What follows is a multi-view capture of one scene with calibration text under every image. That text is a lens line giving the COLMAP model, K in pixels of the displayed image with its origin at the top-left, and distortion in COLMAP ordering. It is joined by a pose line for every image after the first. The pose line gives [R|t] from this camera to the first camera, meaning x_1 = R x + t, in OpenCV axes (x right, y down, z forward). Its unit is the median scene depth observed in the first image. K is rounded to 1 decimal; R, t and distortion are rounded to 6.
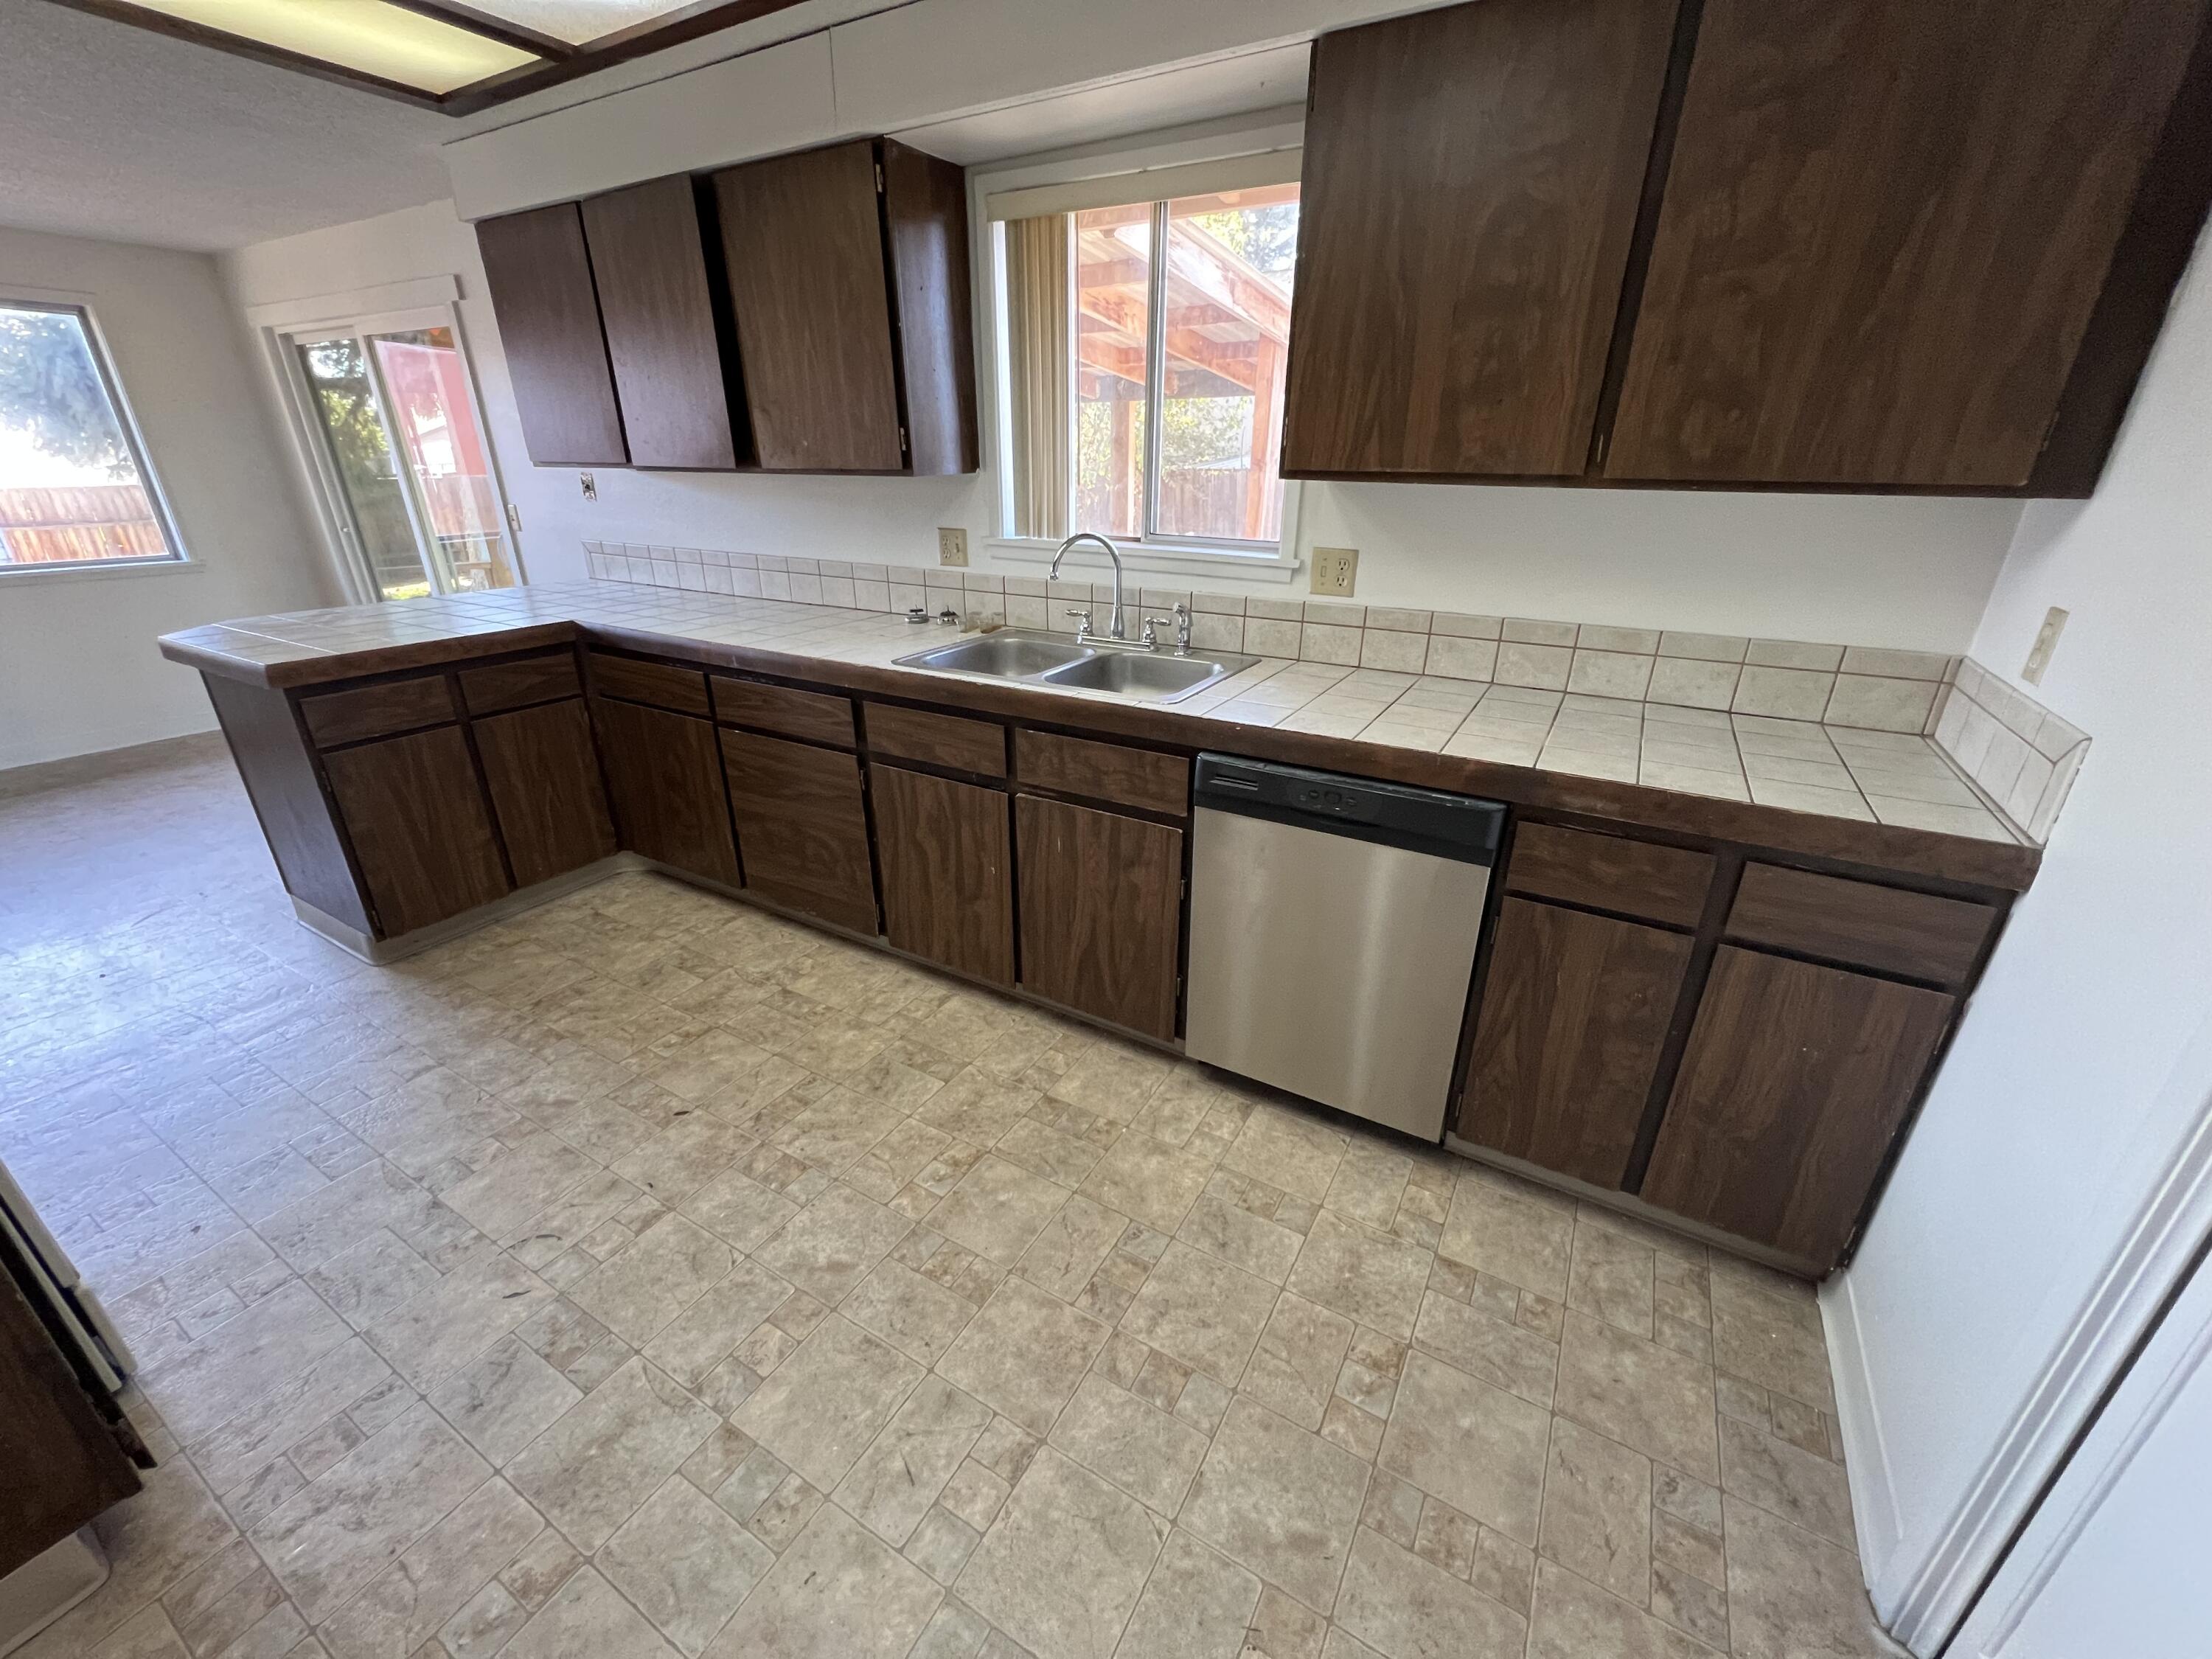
lens RADIAL K [[880.5, 0, 1106.0], [0, 880.5, 829.5], [0, 0, 1]] dist [0.000022, -0.000007]
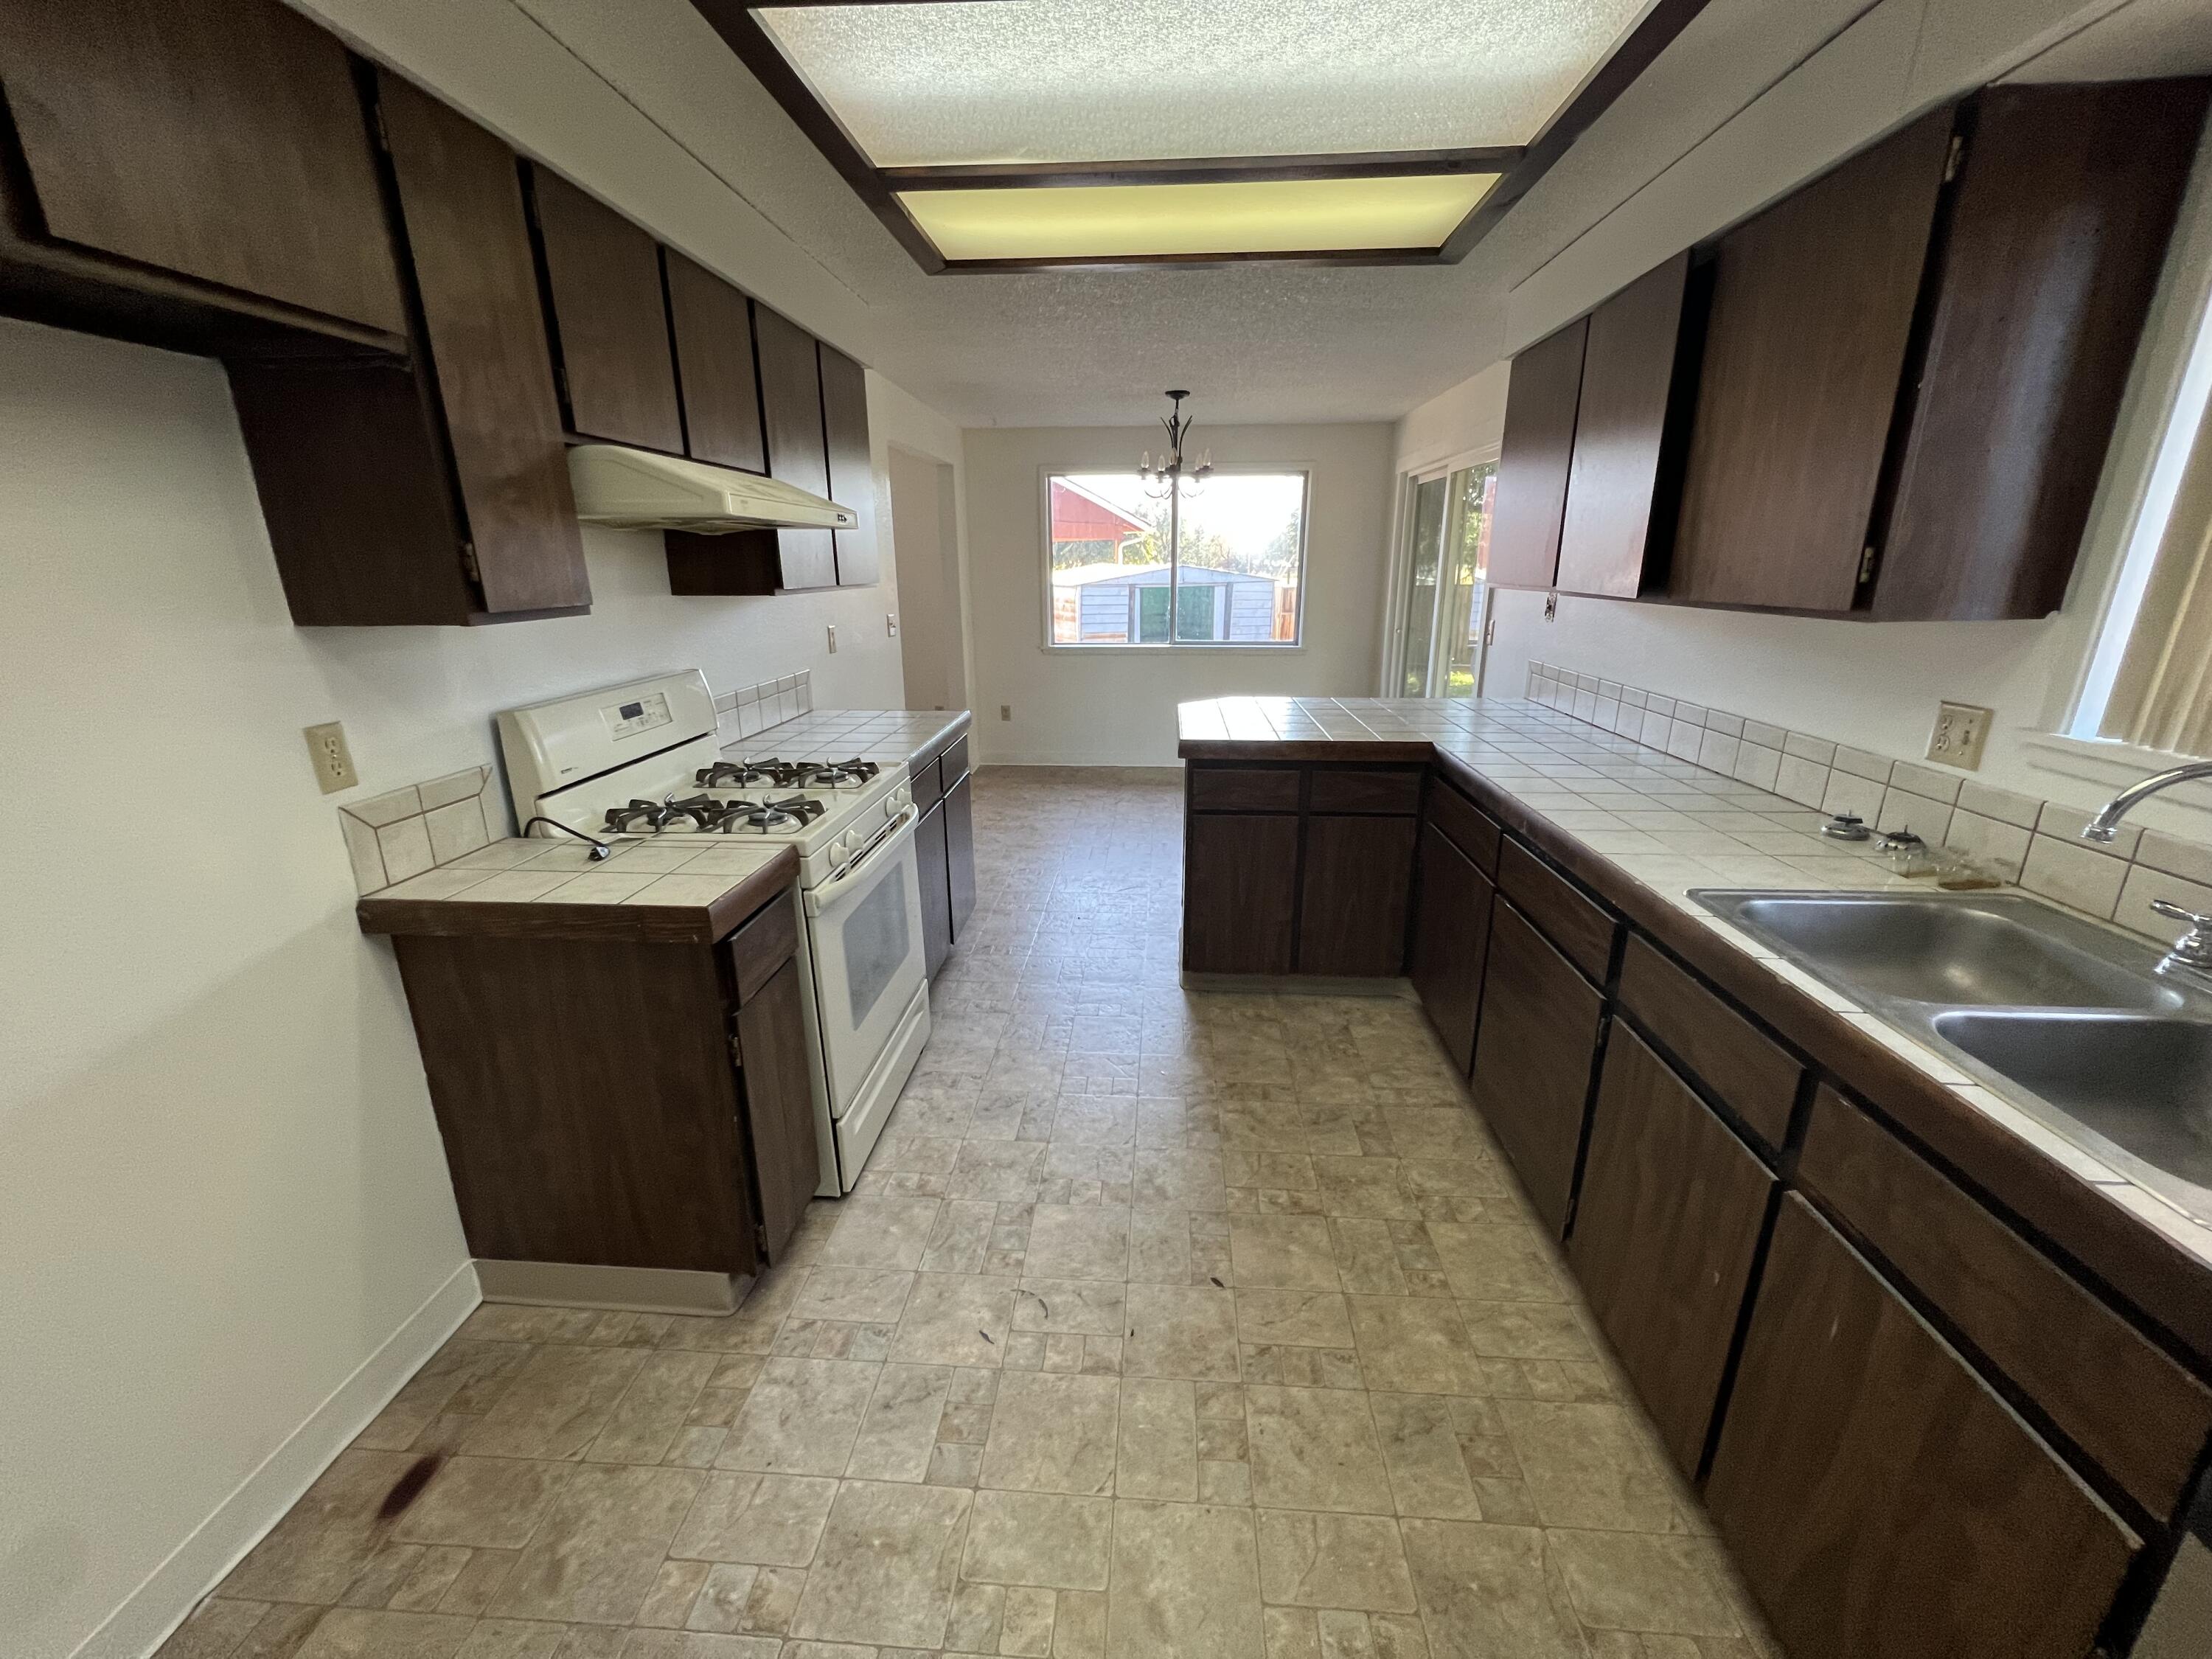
lens RADIAL K [[880.5, 0, 1106.0], [0, 880.5, 829.5], [0, 0, 1]] dist [0.000022, -0.000007]
pose [[0.444981, 0.254684, -0.858562, 0.105444], [-0.344467, 0.933625, 0.098417, -0.134746], [0.826640, 0.251953, 0.503176, 0.268707]]
